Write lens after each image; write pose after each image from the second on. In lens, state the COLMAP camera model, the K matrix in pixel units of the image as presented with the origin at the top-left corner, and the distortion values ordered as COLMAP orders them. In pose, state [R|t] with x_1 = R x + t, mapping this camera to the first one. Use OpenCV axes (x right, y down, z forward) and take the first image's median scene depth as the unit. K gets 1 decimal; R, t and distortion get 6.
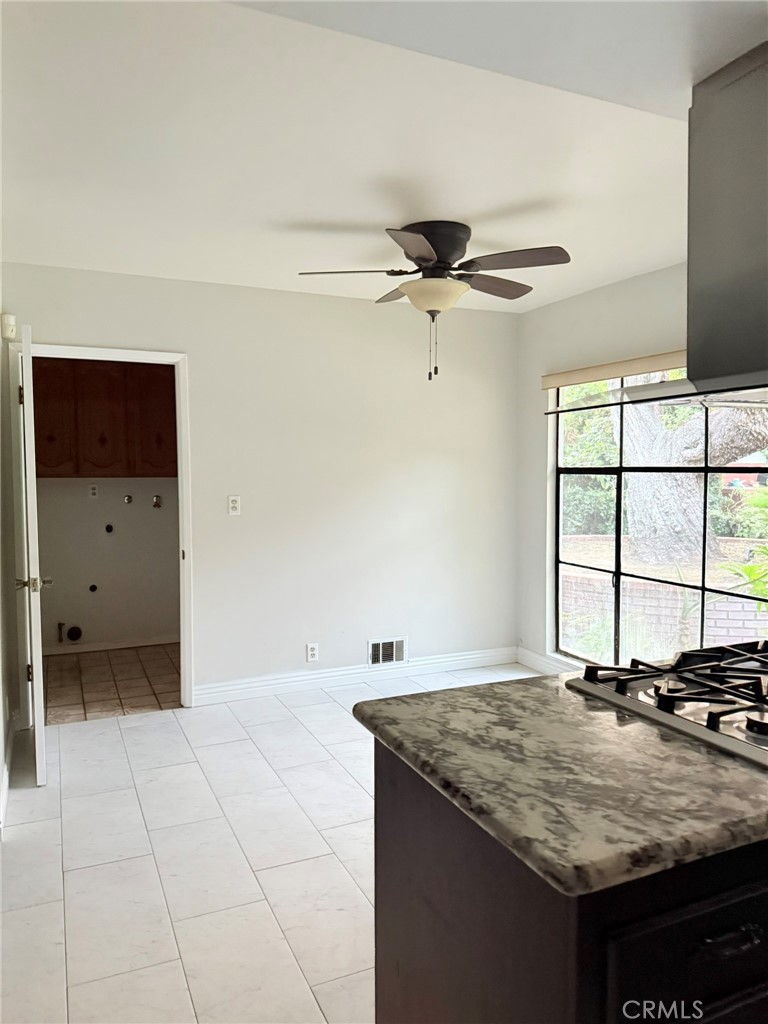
lens RADIAL K [[715.7, 0, 358.2], [0, 715.7, 512.7], [0, 0, 1]] dist [0.019091, -0.027194]
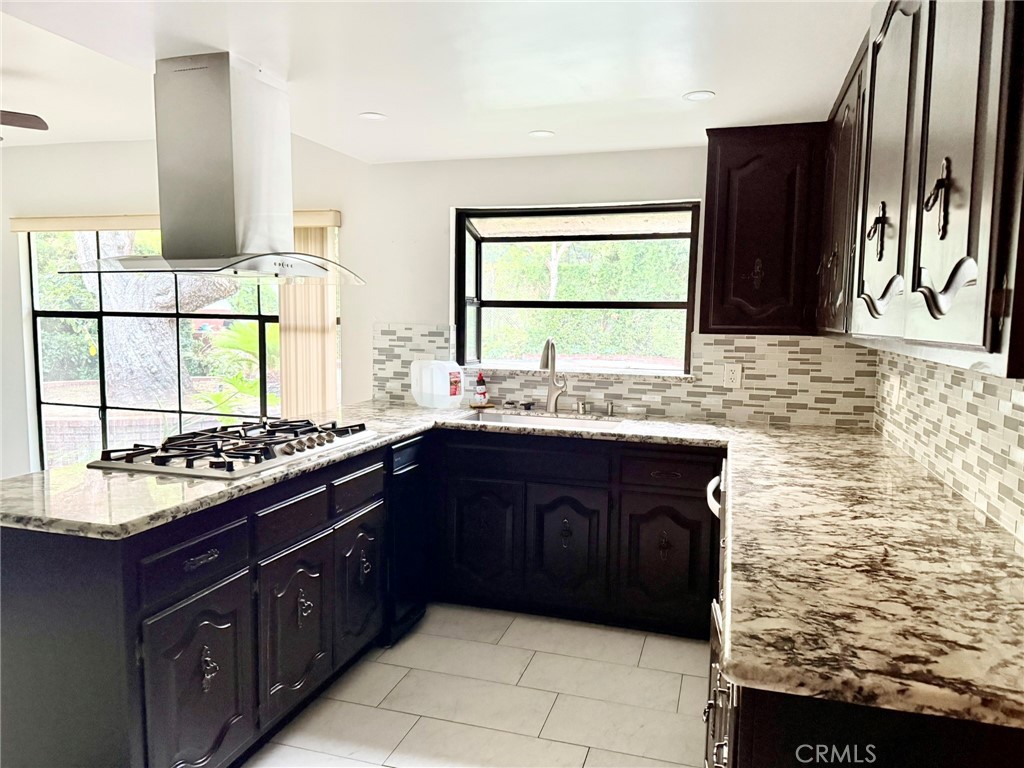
lens RADIAL K [[715.7, 0, 511.9], [0, 715.7, 383.3], [0, 0, 1]] dist [0.019091, -0.027194]
pose [[0.633329, -0.057092, 0.771774, -0.066133], [0.029551, 0.998332, 0.049602, 0.007464], [-0.773319, -0.008608, 0.633959, -0.136714]]
